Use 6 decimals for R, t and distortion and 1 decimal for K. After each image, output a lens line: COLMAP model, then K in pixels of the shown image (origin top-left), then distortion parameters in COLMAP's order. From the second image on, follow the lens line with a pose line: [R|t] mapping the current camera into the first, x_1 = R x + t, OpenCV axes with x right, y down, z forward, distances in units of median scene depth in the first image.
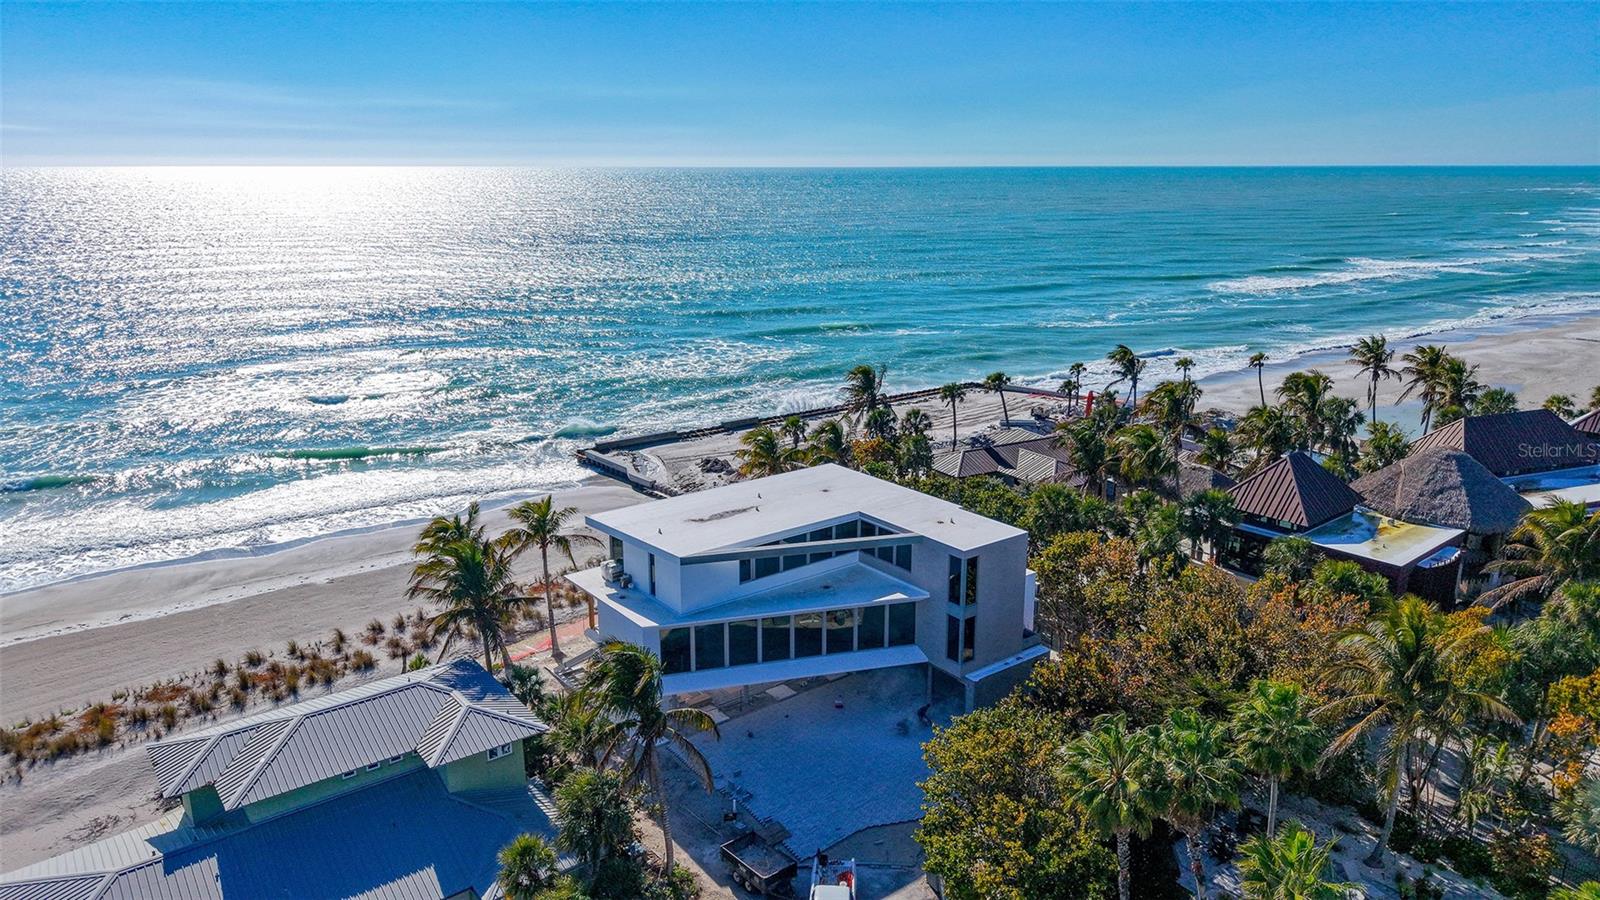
lens RADIAL K [[1073.5, 0, 798.2], [0, 1073.5, 467.7], [0, 0, 1]] dist [0.028627, -0.029535]
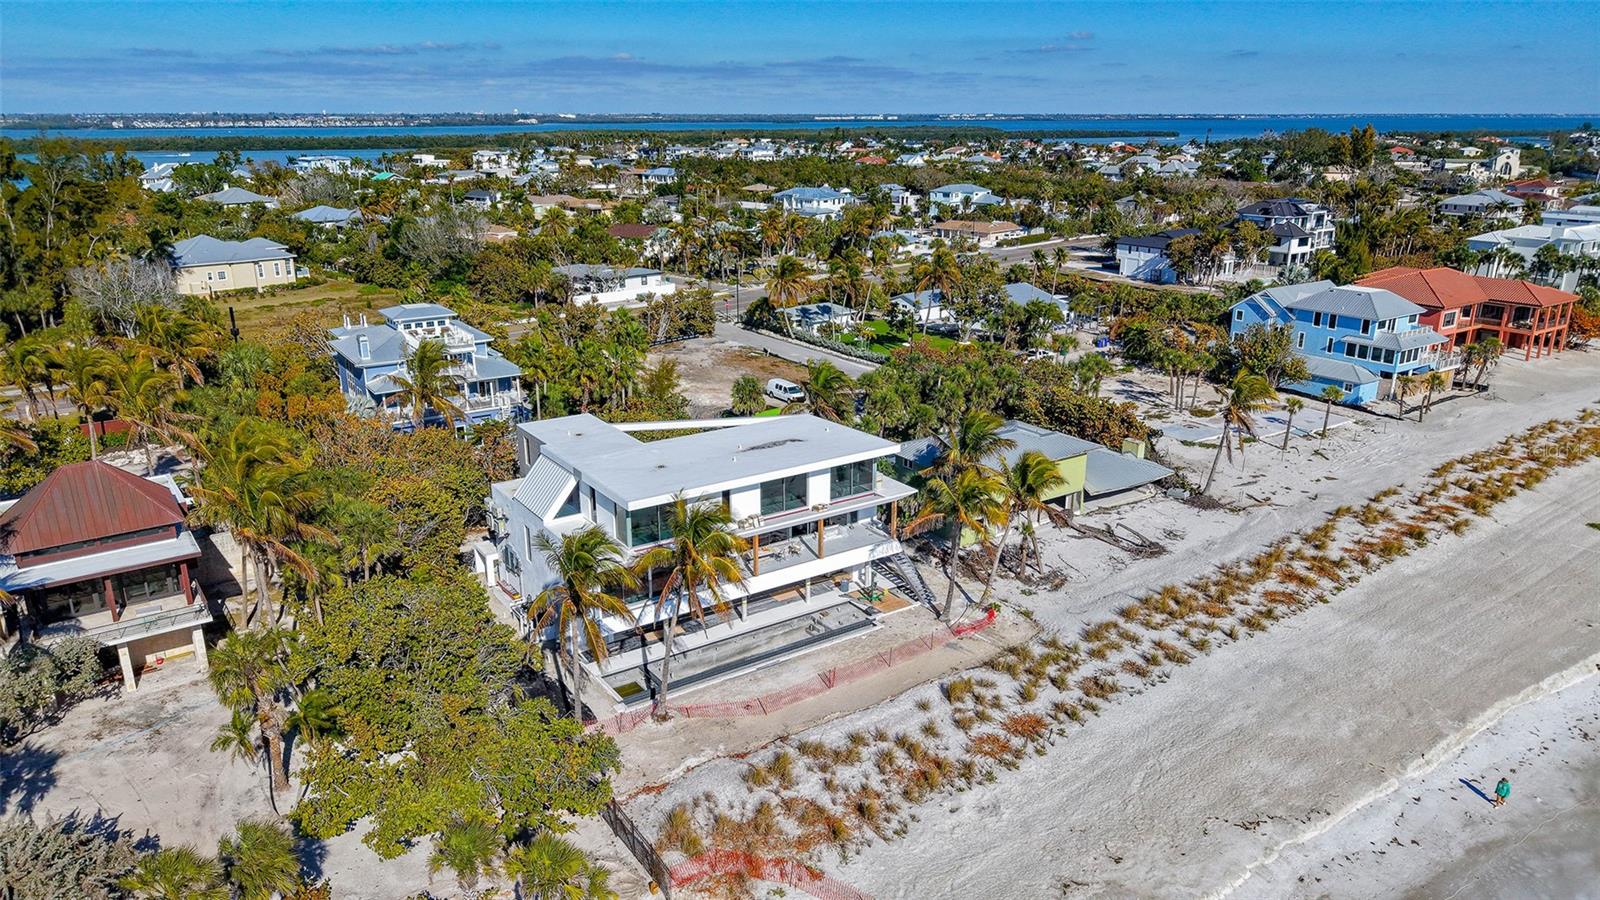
lens RADIAL K [[1066.9, 0, 800.0], [0, 1066.9, 450.0], [0, 0, 1]] dist [0.031492, -0.000197]
pose [[-0.997645, -0.020820, 0.065346, -0.164094], [0.018269, 0.837704, 0.545820, -0.523407], [-0.066104, 0.545728, -0.835351, 1.863882]]
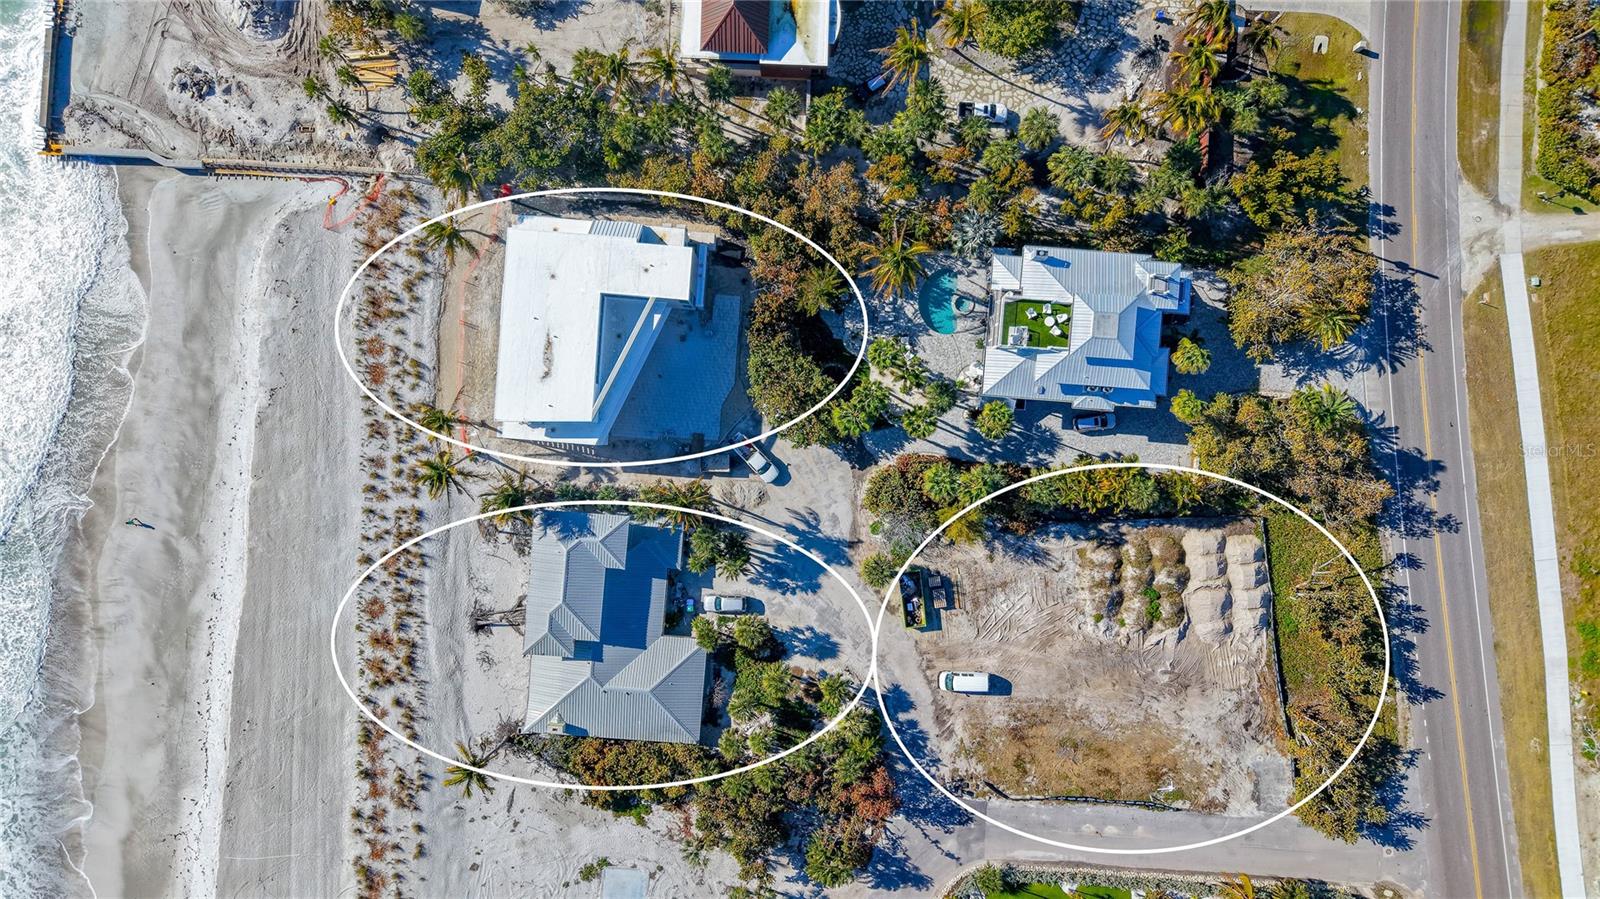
lens RADIAL K [[1066.9, 0, 800.0], [0, 1066.9, 449.5], [0, 0, 1]] dist [0.031492, -0.000197]
pose [[0.673324, -0.739346, -0.001160, 0.087271], [0.197012, 0.177907, 0.964124, -1.415498], [-0.712615, -0.649397, 0.265449, 0.196262]]
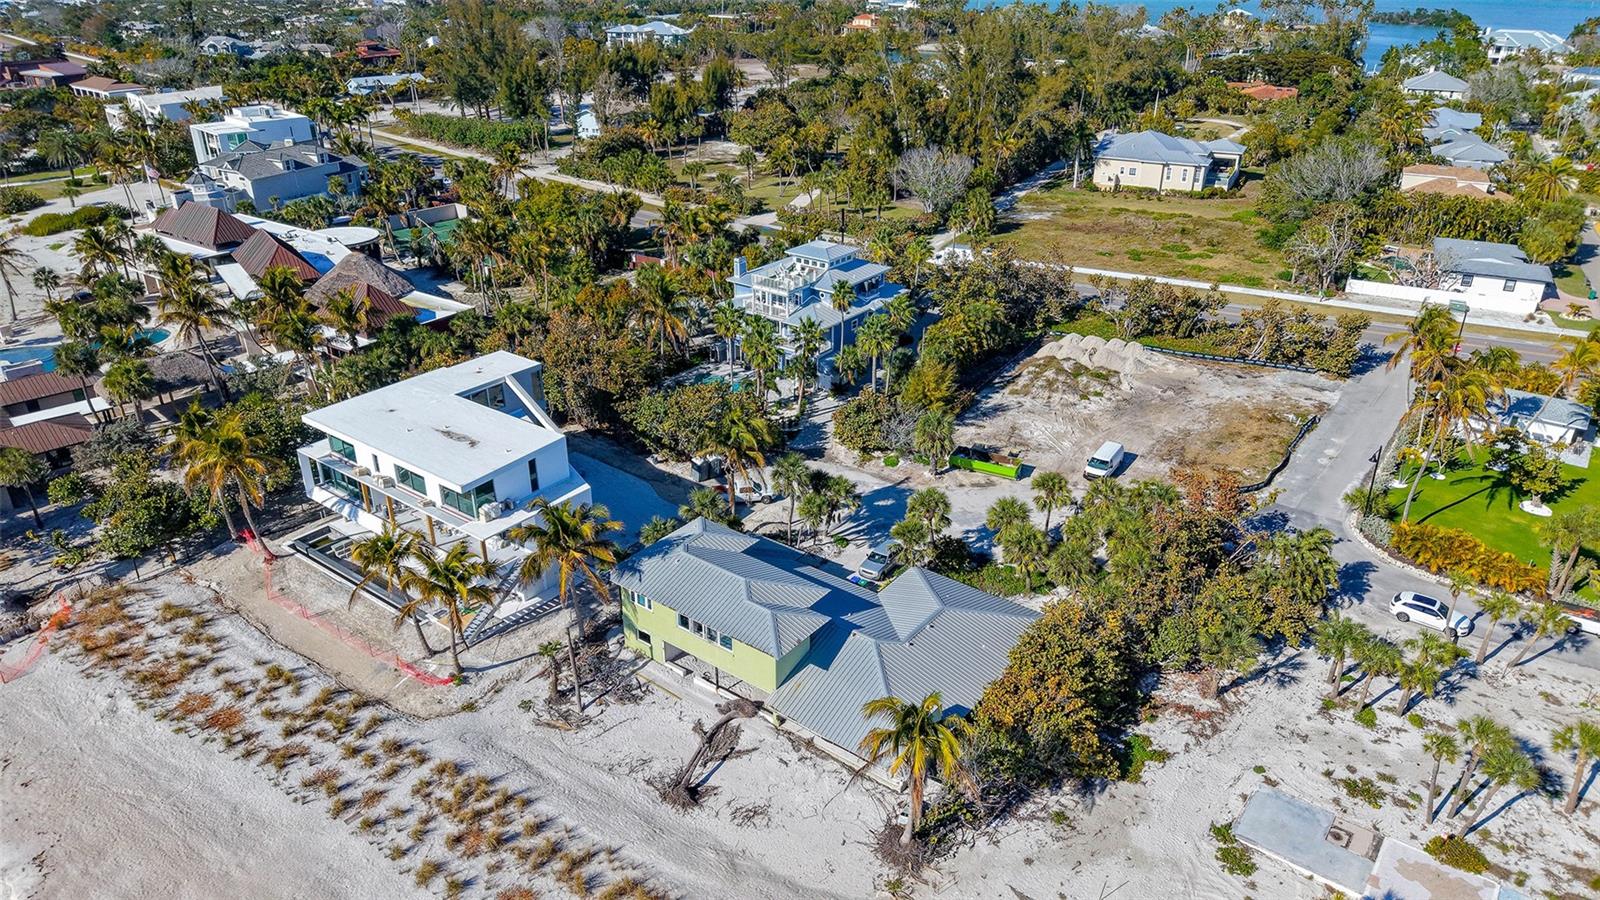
lens RADIAL K [[1073.5, 0, 798.2], [0, 1073.5, 467.7], [0, 0, 1]] dist [0.028627, -0.029535]
pose [[-0.251502, -0.431135, 0.866527, -1.203243], [0.259680, 0.832419, 0.489535, -0.411924], [-0.932370, 0.348139, -0.097398, 0.765739]]
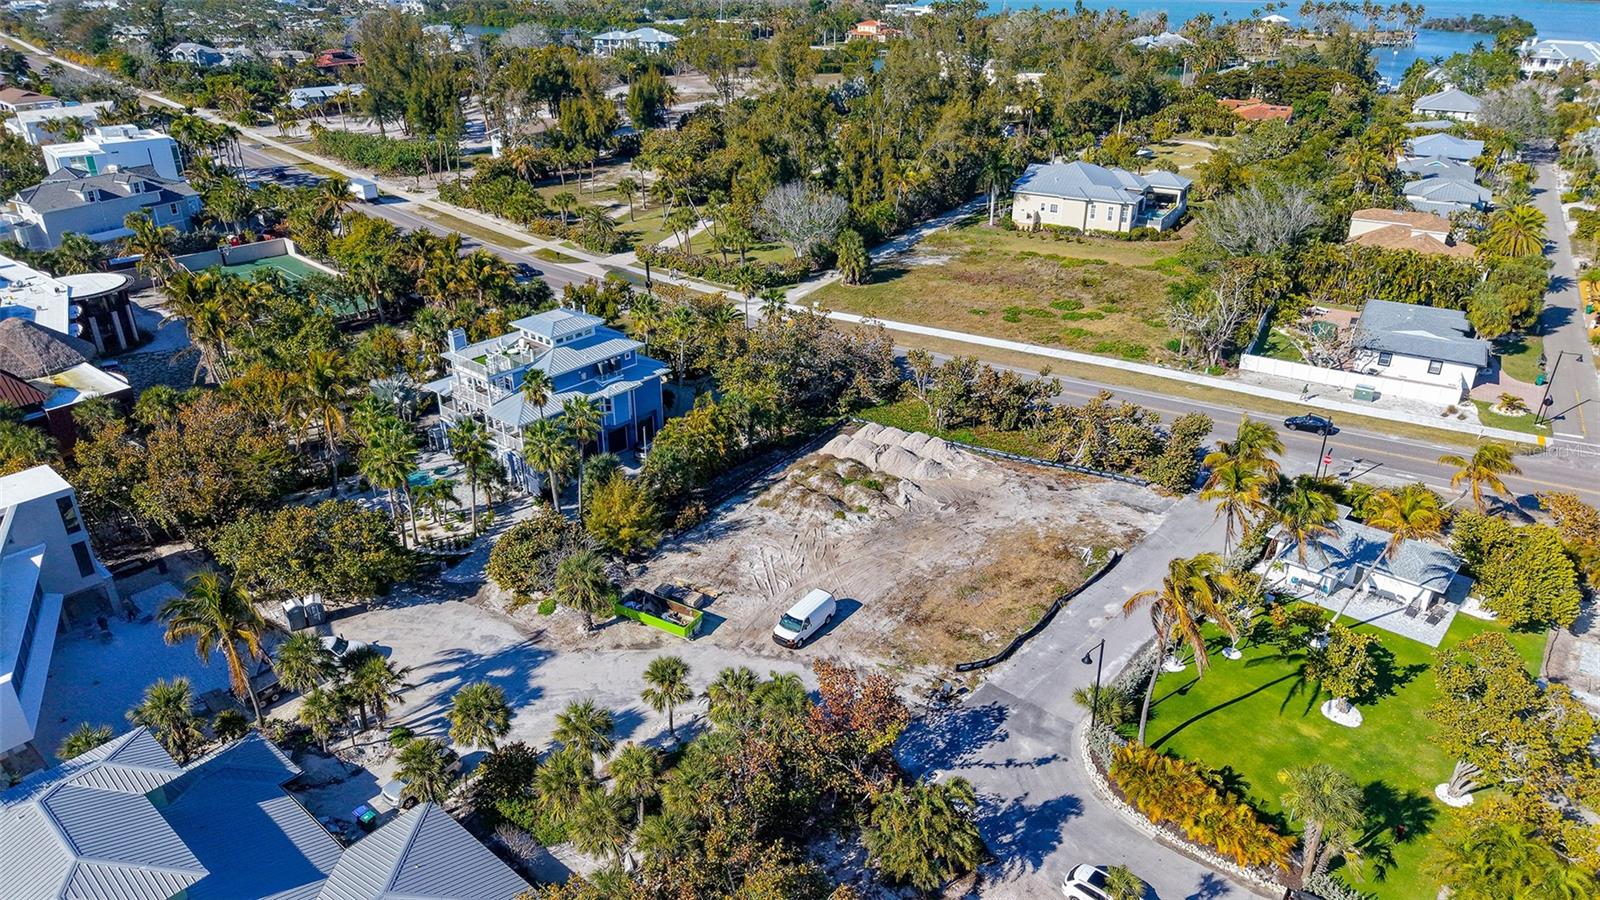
lens RADIAL K [[1073.5, 0, 798.2], [0, 1073.5, 467.7], [0, 0, 1]] dist [0.028627, -0.029535]
pose [[-0.191148, -0.436583, 0.879123, -0.973666], [0.265541, 0.839240, 0.474514, -0.276399], [-0.944960, 0.324146, -0.044488, 0.227827]]
